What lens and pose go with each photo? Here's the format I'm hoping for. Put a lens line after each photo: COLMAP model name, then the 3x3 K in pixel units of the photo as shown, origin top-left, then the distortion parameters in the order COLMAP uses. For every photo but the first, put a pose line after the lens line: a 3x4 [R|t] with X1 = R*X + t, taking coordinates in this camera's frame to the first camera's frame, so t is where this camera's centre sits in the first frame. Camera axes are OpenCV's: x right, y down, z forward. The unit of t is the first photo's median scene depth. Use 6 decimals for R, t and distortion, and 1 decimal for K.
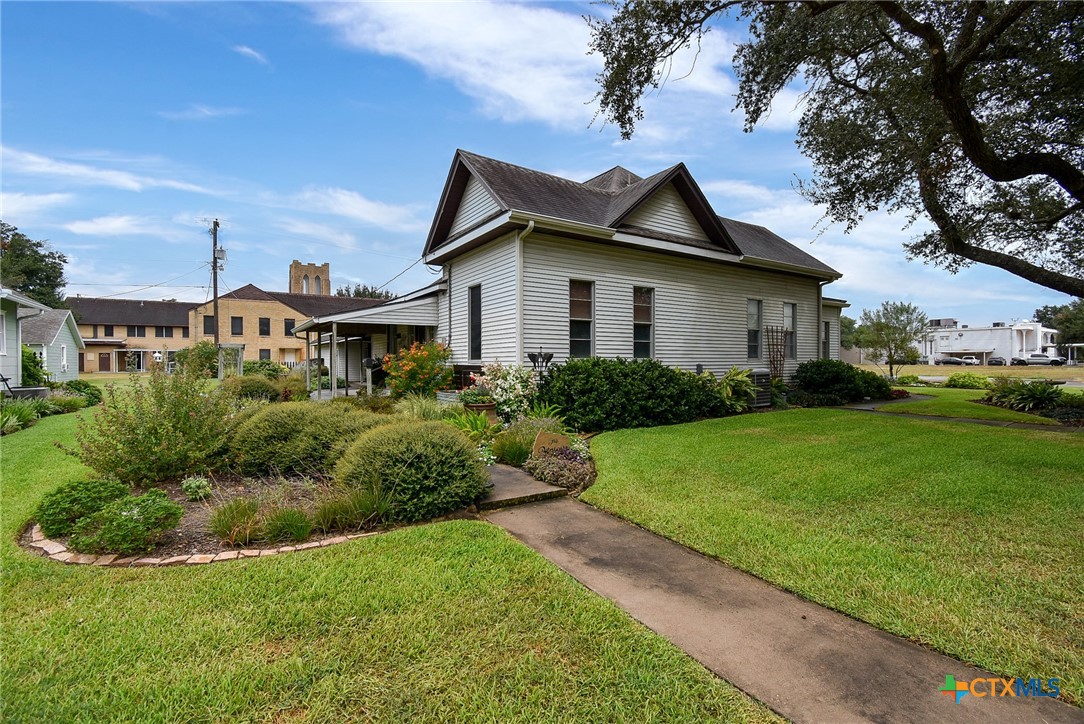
lens RADIAL K [[480.2, 0, 543.1], [0, 480.2, 358.0], [0, 0, 1]] dist [0.012127, -0.021039]
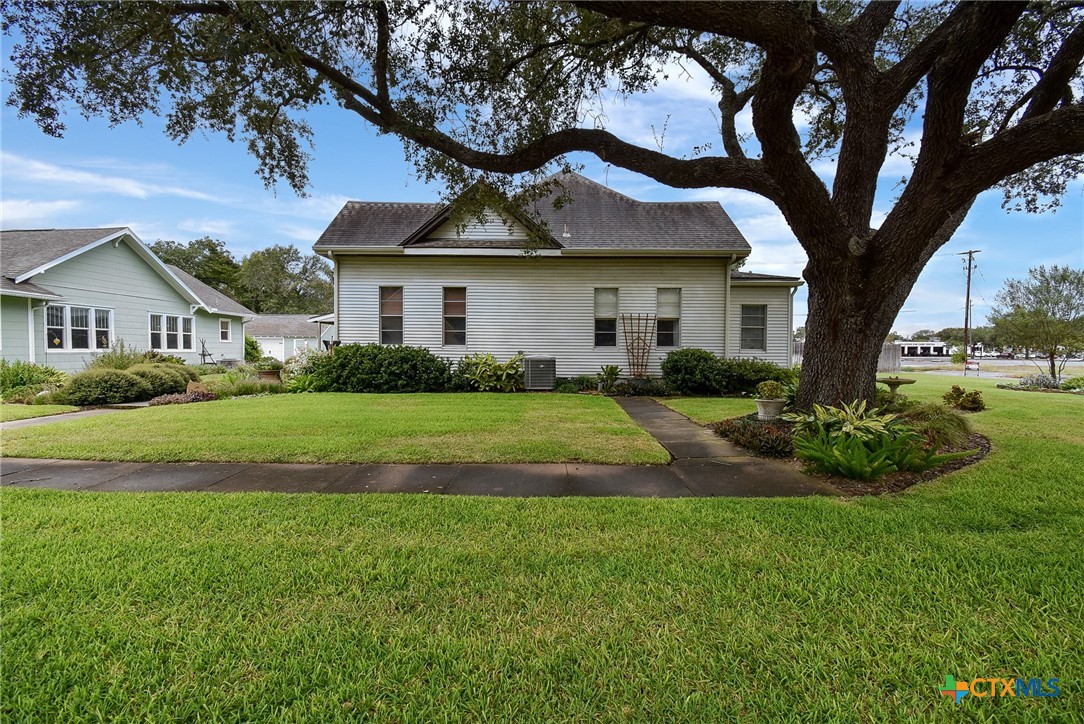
lens RADIAL K [[476.3, 0, 542.0], [0, 476.3, 362.0], [0, 0, 1]] dist [0.012708, -0.020261]
pose [[0.848979, 0.008851, -0.528352, 1.047103], [-0.003682, 0.999935, 0.010835, 0.029166], [0.528413, -0.007254, 0.848956, 0.088707]]
